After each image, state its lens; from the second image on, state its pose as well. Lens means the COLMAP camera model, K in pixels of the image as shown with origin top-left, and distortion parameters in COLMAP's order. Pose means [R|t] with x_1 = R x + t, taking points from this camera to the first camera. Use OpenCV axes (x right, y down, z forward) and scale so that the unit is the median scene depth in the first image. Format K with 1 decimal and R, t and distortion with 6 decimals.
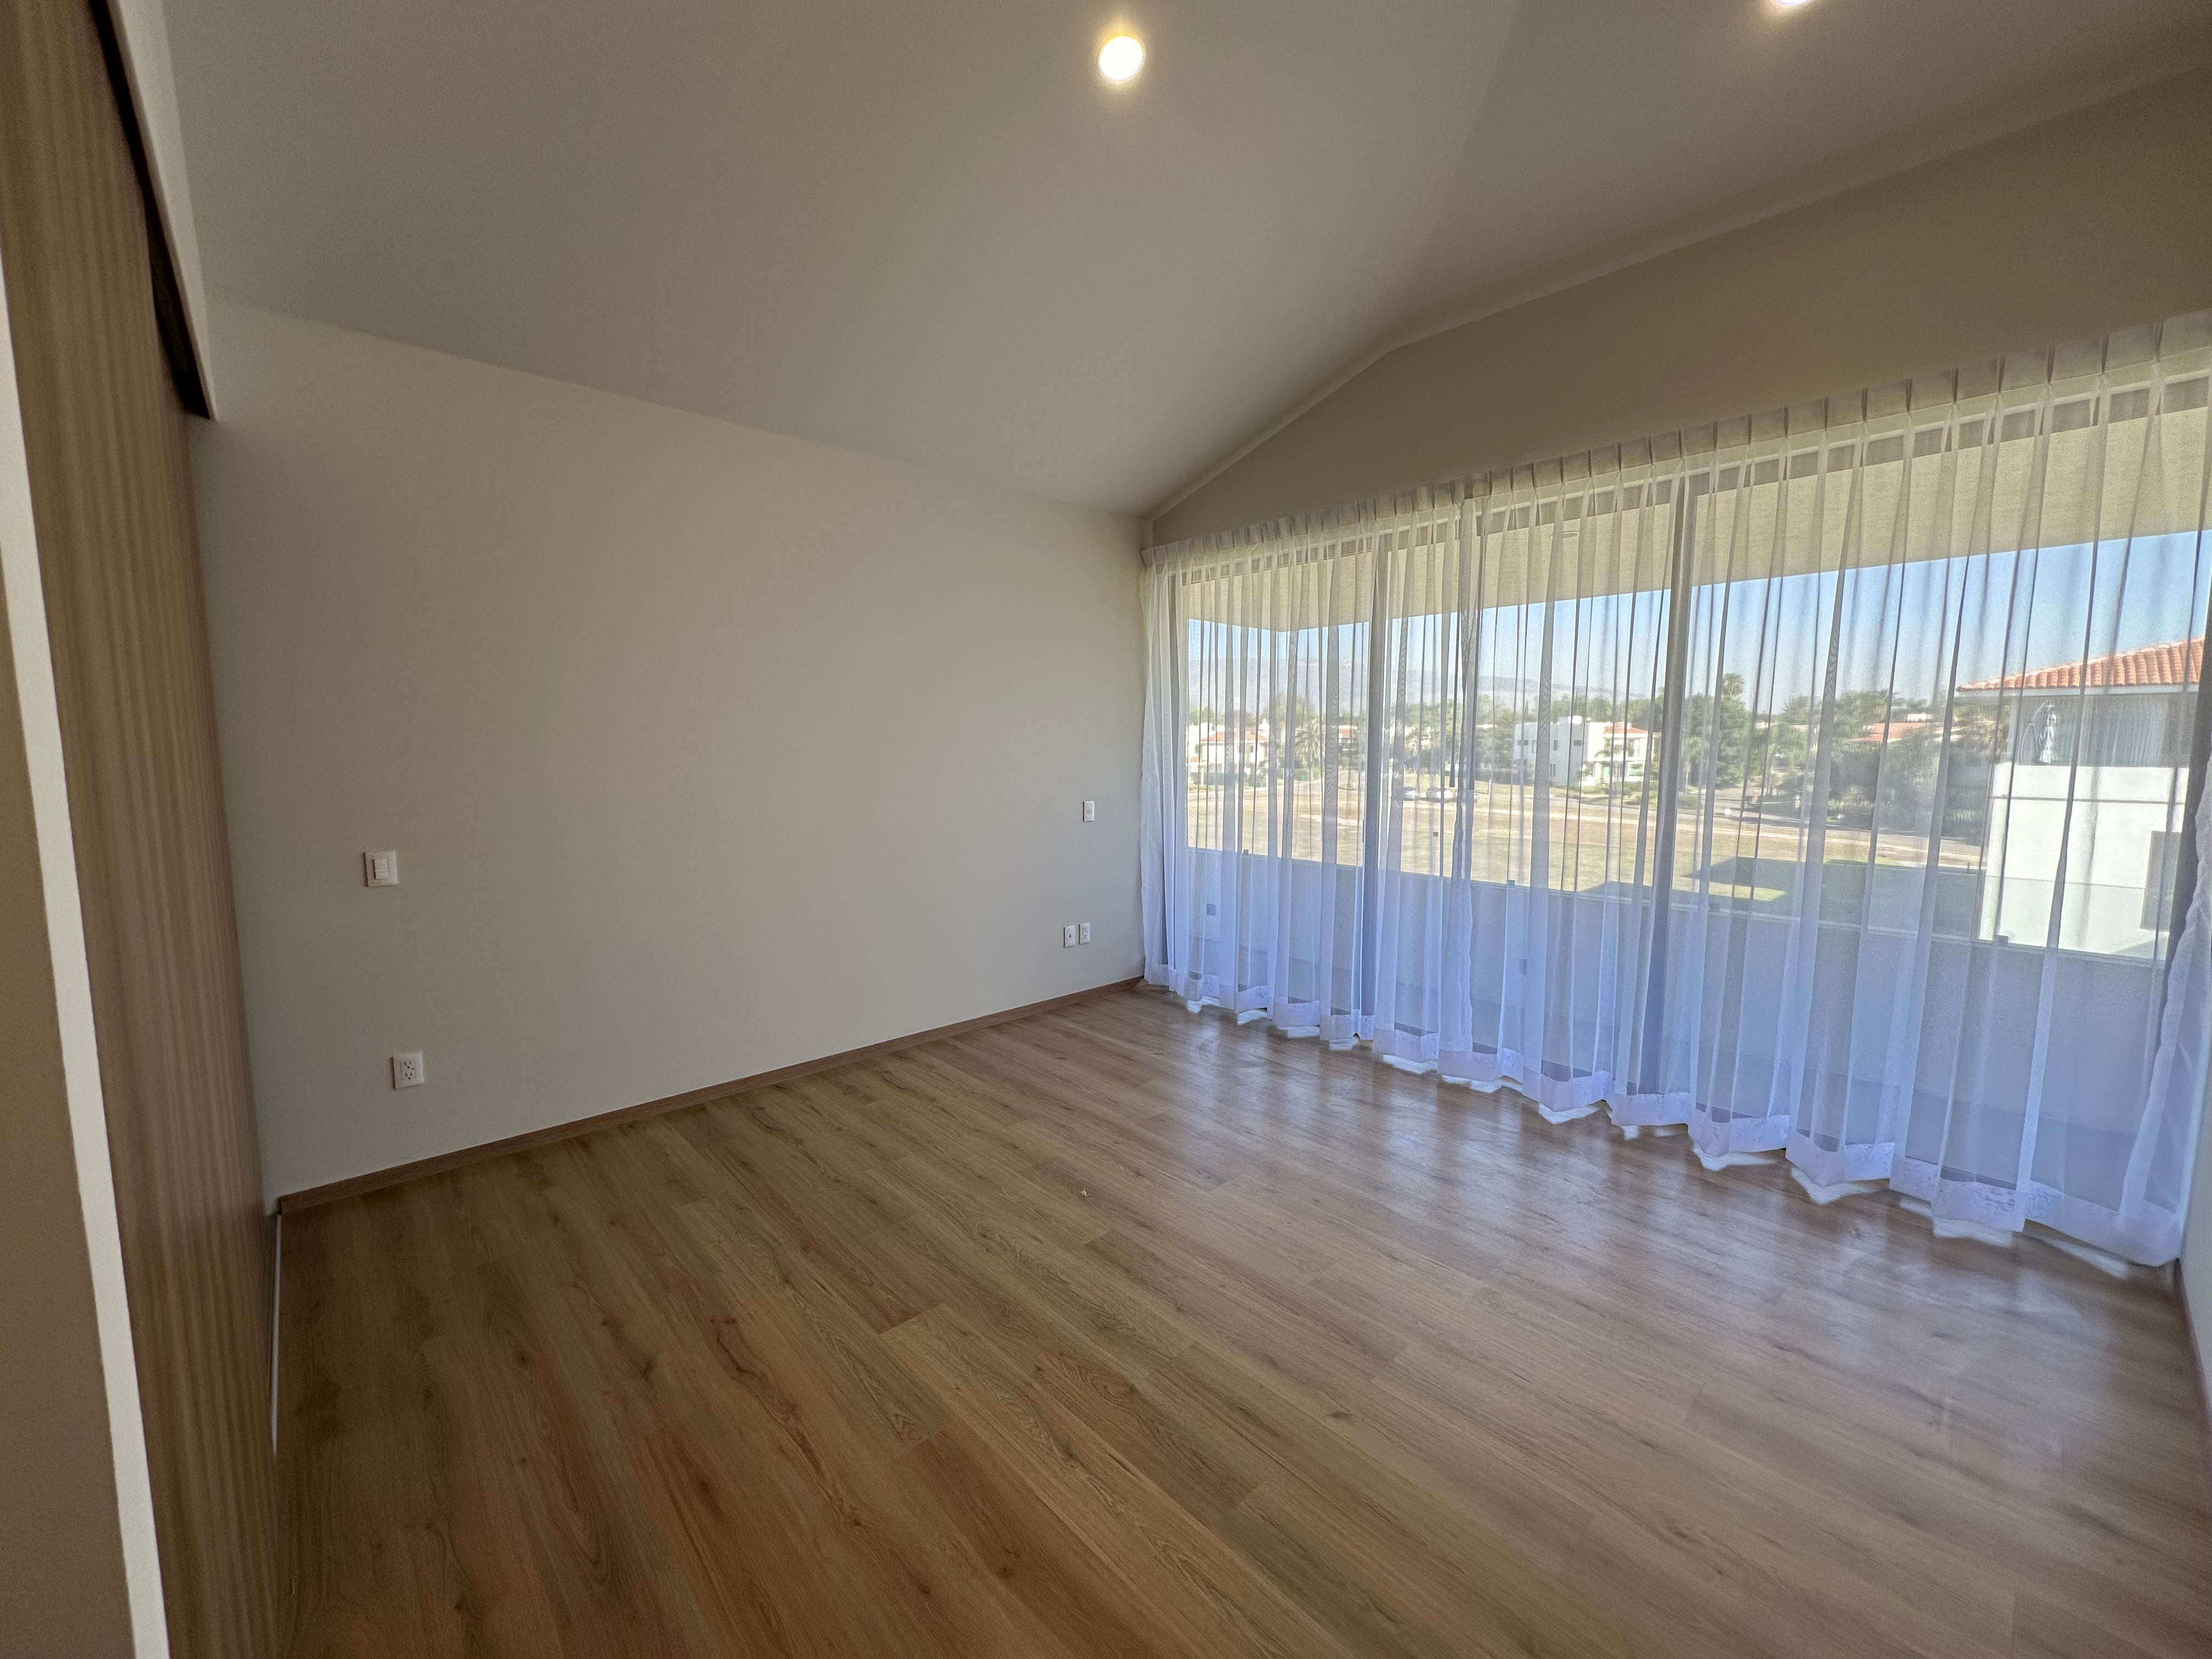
lens RADIAL K [[879.8, 0, 1117.4], [0, 879.8, 834.0], [0, 0, 1]] dist [-0.001993, 0.002326]
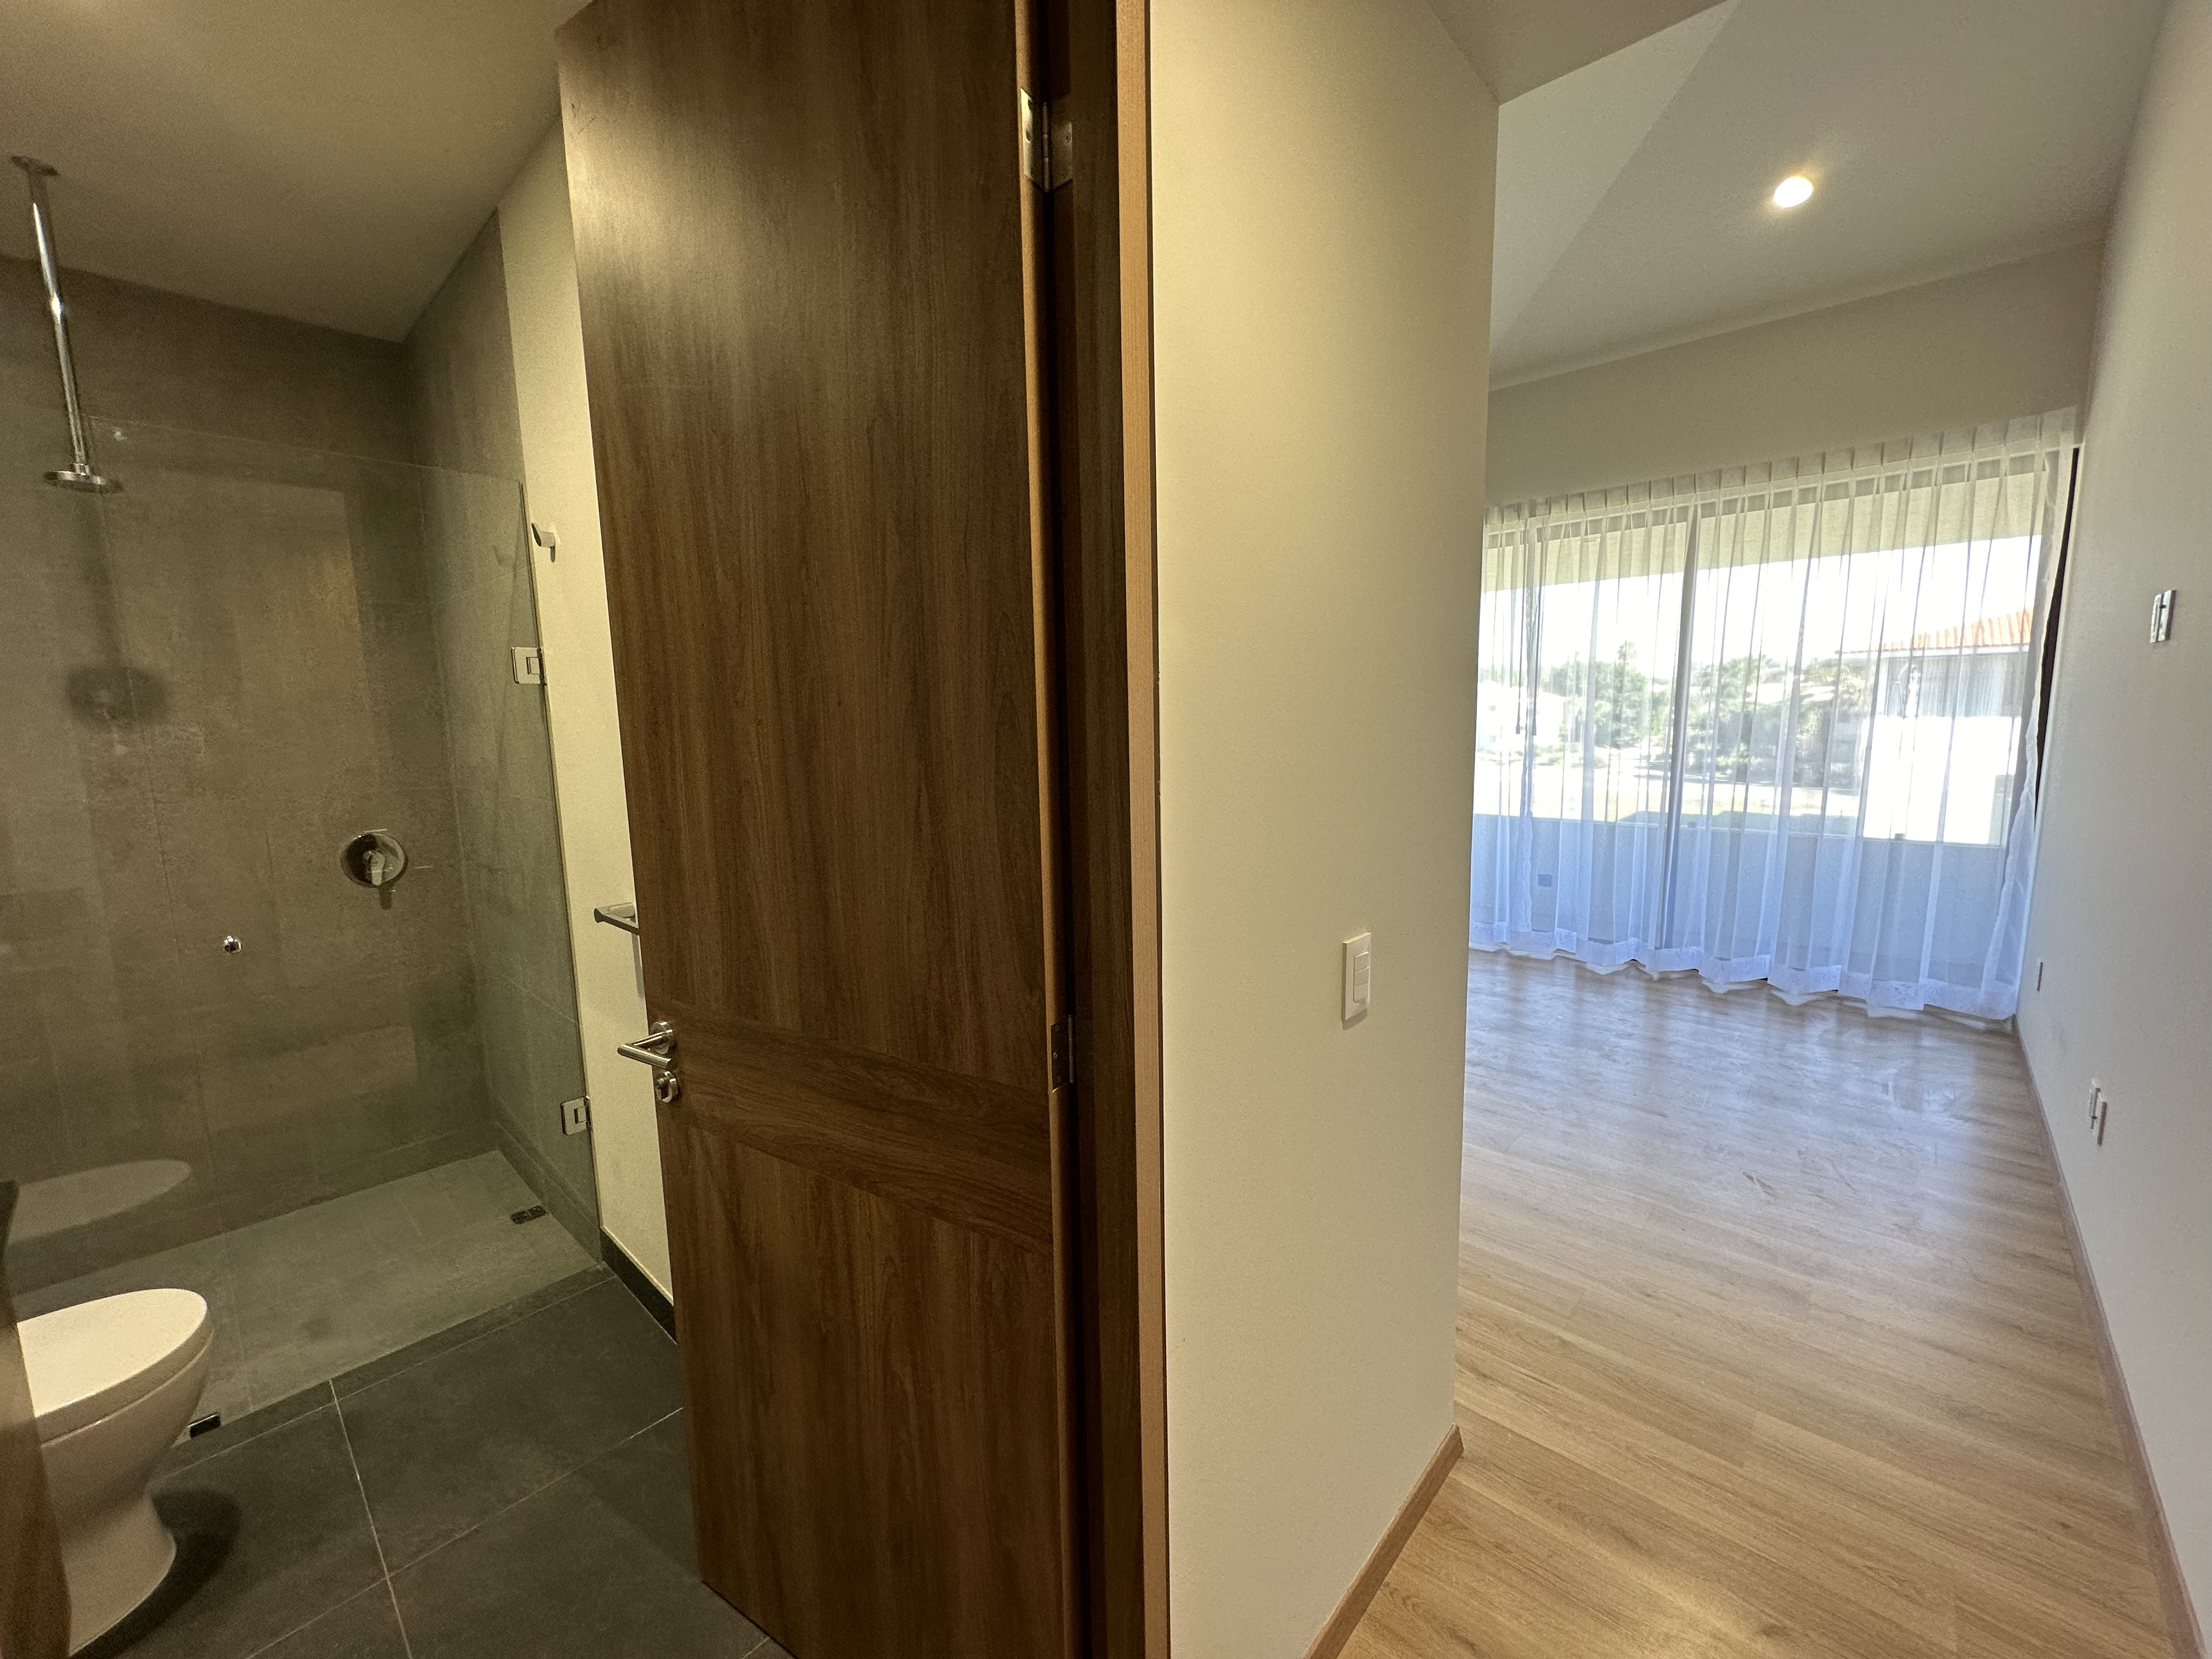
lens RADIAL K [[879.8, 0, 1107.3], [0, 879.8, 830.5], [0, 0, 1]] dist [-0.001993, 0.002326]
pose [[0.996687, -0.028178, 0.076295, -0.438762], [0.026194, 0.999295, 0.026879, 0.058464], [-0.076999, -0.024791, 0.996723, -0.363049]]
